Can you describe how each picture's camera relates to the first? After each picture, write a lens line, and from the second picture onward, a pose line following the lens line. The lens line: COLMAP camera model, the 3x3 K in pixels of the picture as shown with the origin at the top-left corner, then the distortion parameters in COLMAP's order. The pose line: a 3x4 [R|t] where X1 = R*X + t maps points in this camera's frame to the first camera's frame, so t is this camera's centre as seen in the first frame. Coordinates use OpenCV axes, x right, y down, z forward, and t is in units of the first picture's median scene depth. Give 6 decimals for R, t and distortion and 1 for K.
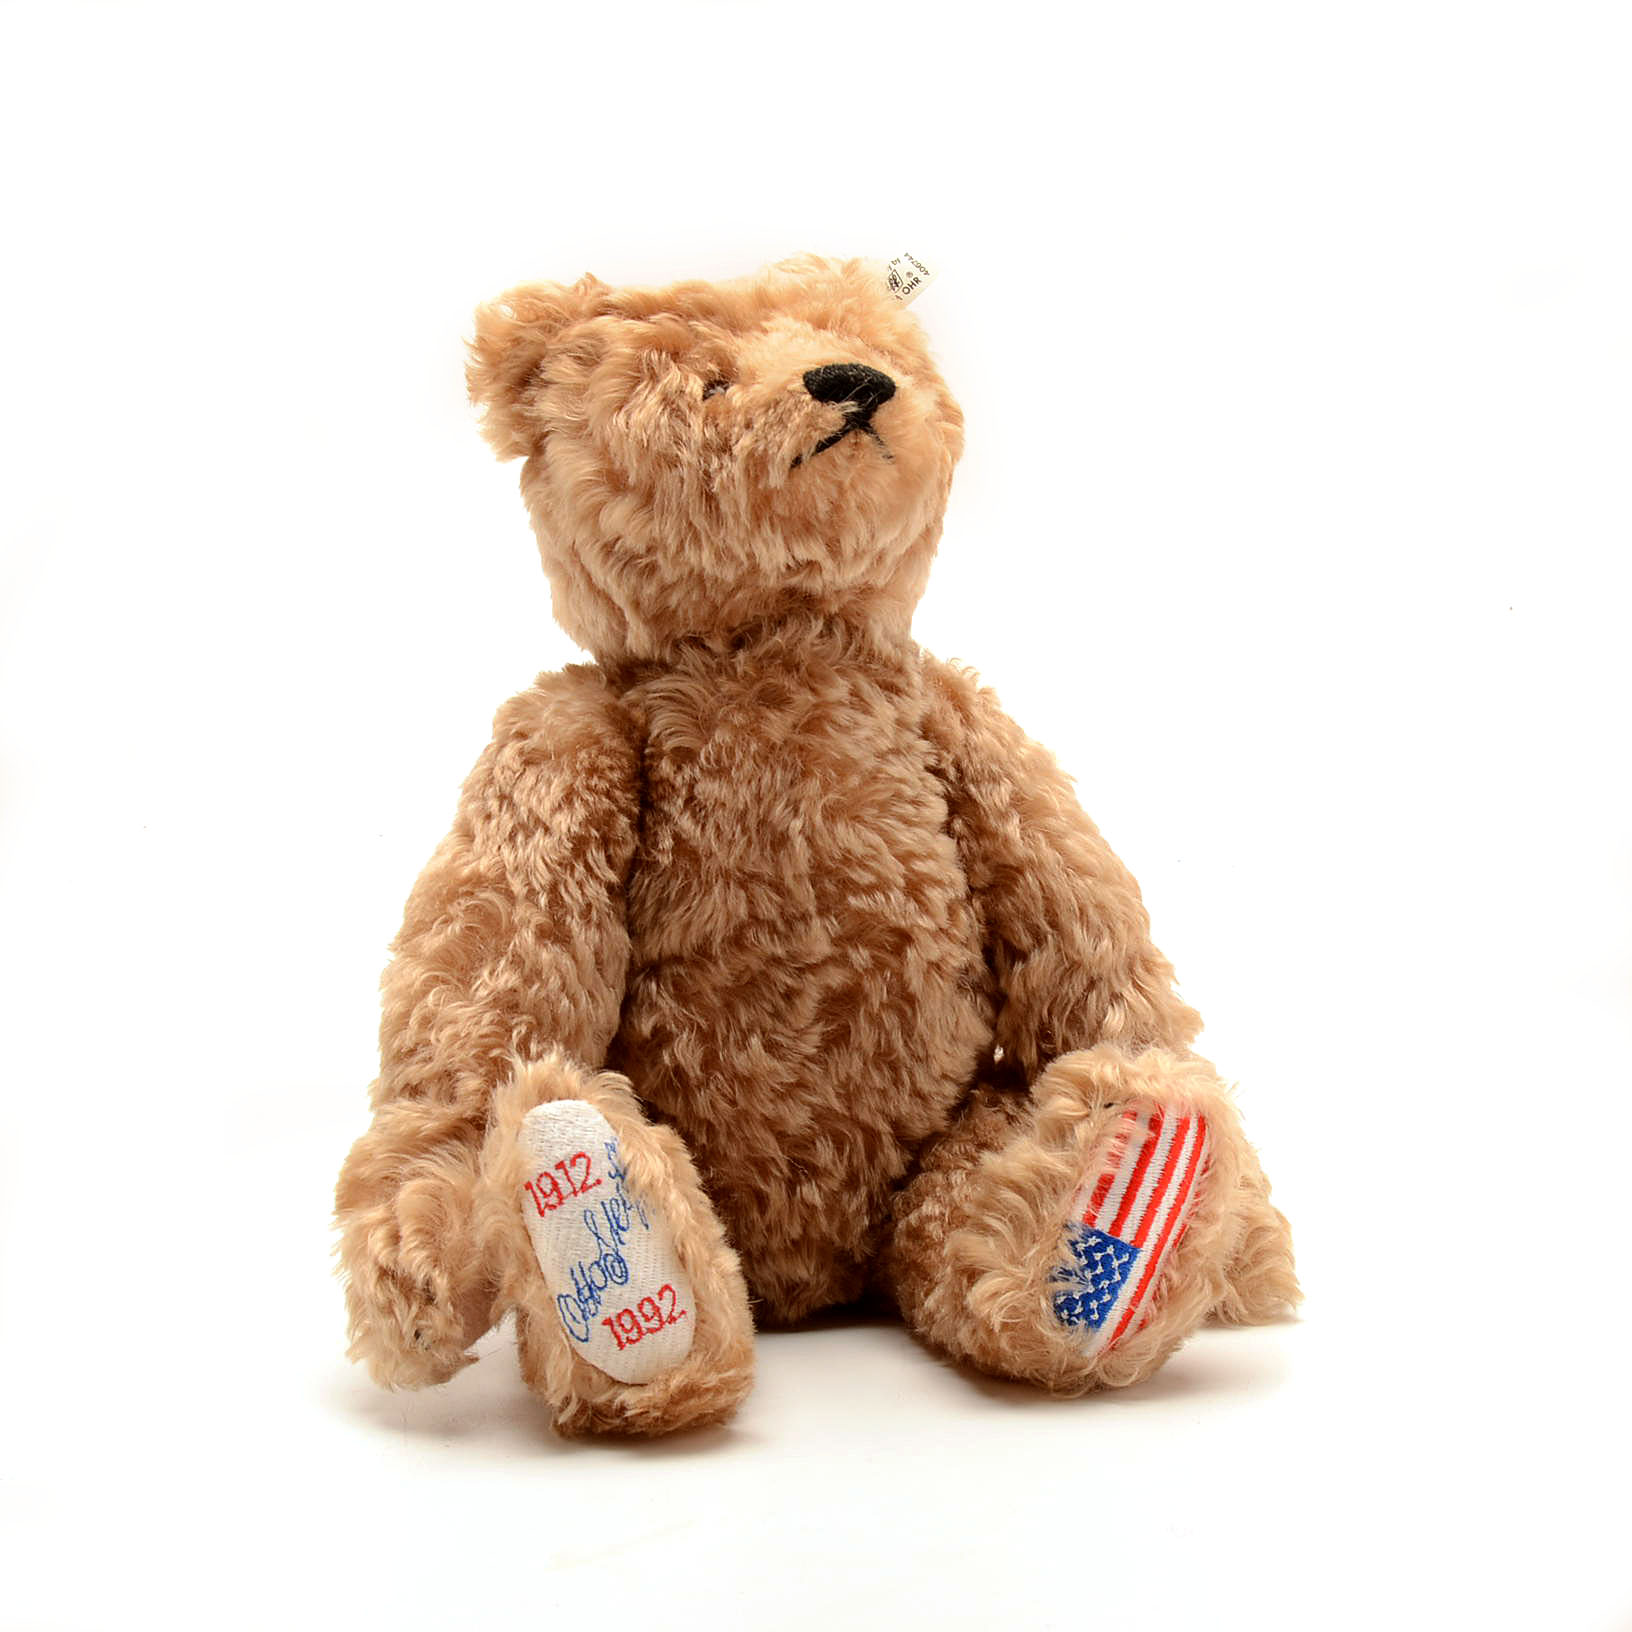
lens RADIAL K [[4406.2, 0, 814.8], [0, 4406.2, 817.3], [0, 0, 1]] dist [-0.027301, 0.000000]
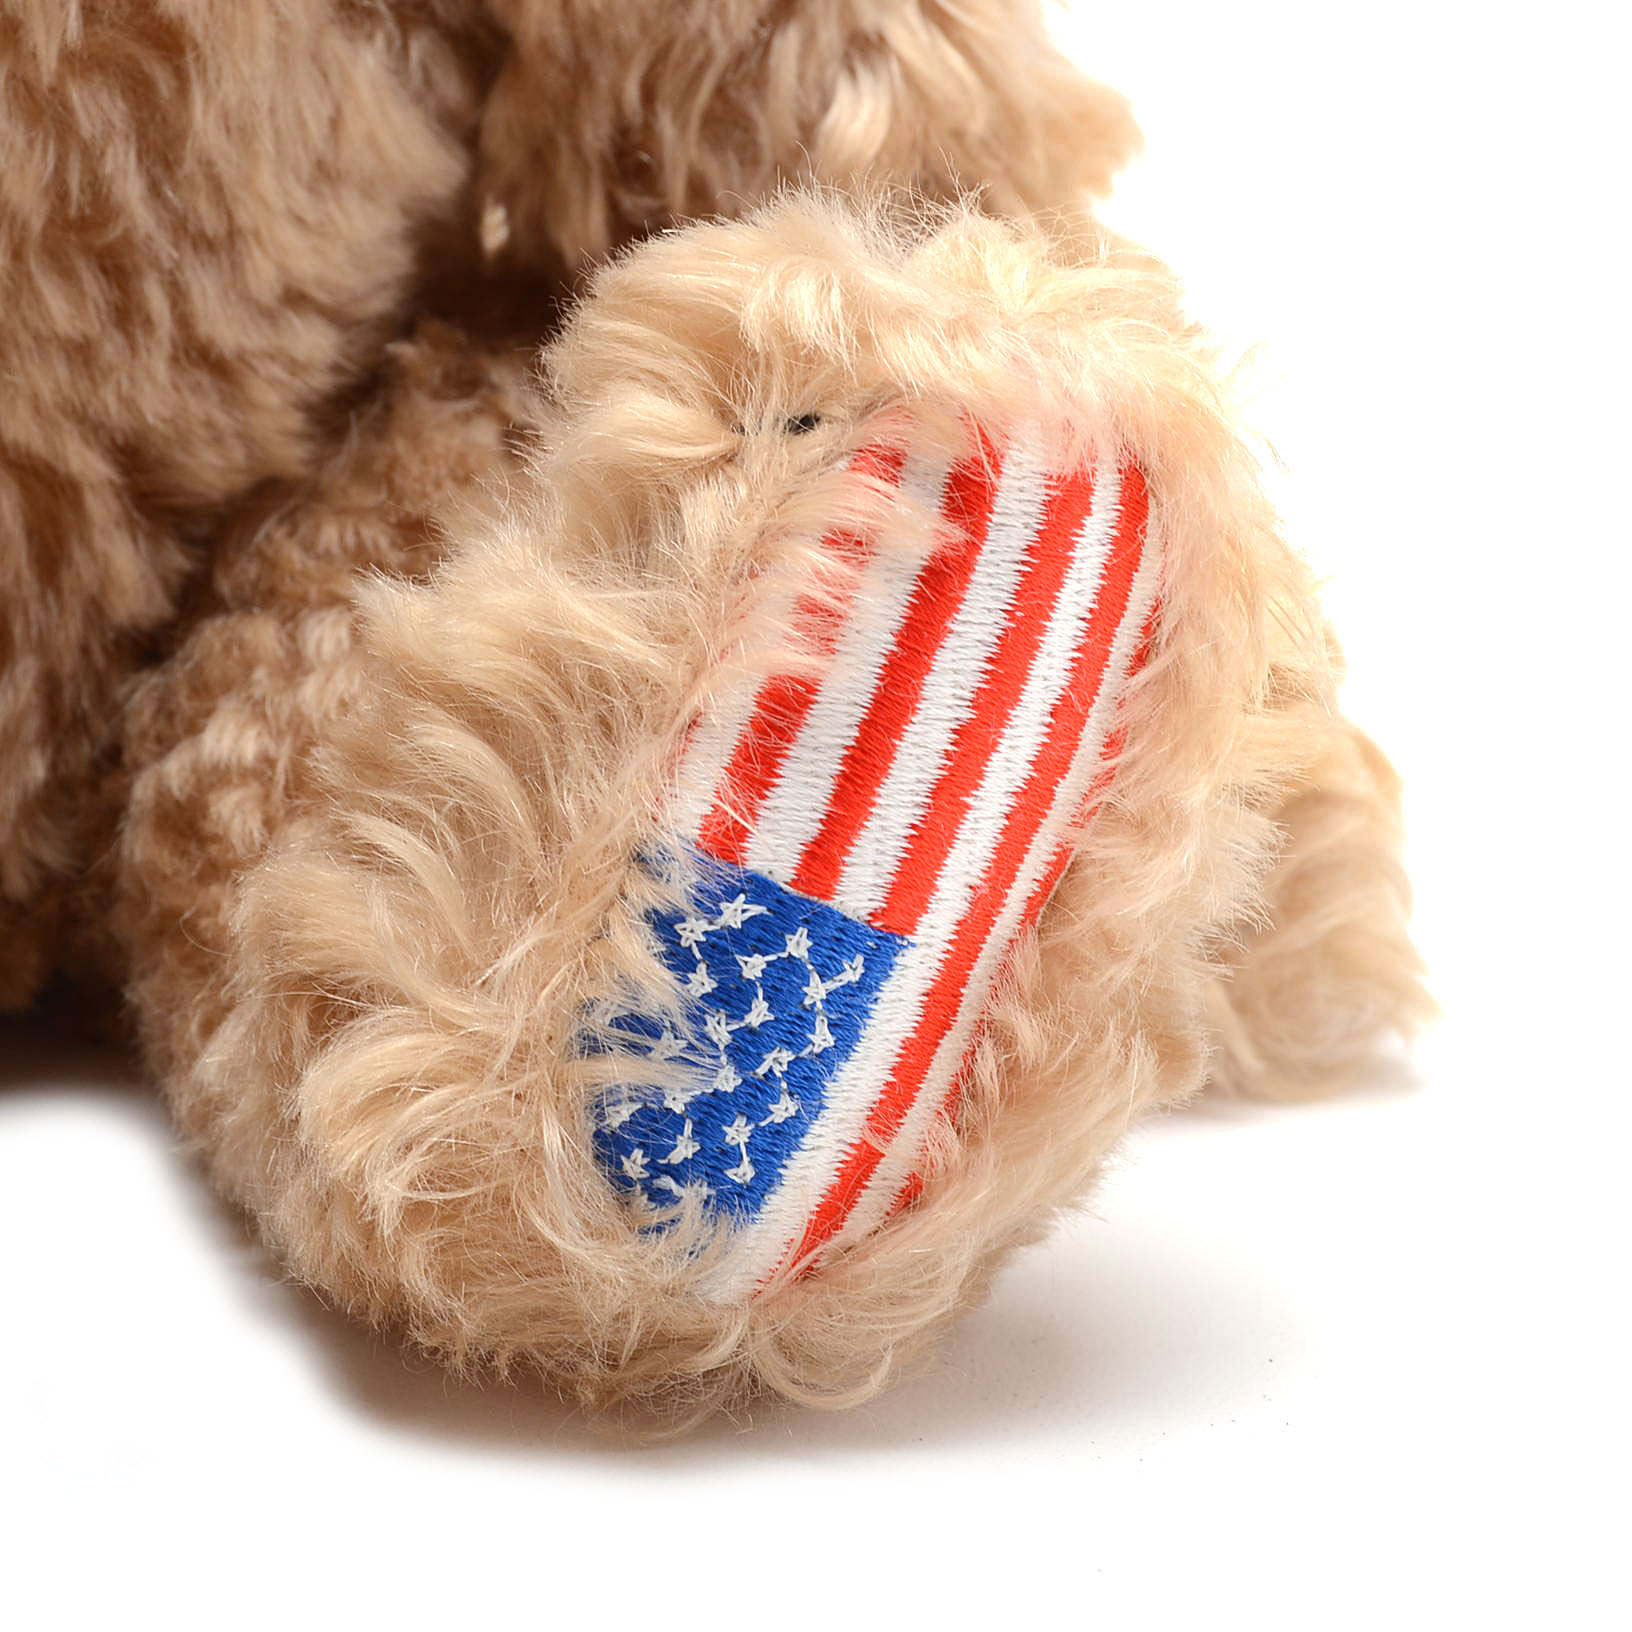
lens RADIAL K [[5430.2, 0, 817.6], [0, 5430.2, 817.3], [0, 0, 1]] dist [0.100024, 0.000000]
pose [[0.999340, 0.007954, 0.035448, 0.055167], [-0.013804, 0.985693, 0.167982, 0.031870], [-0.033605, -0.168361, 0.985152, 0.651551]]
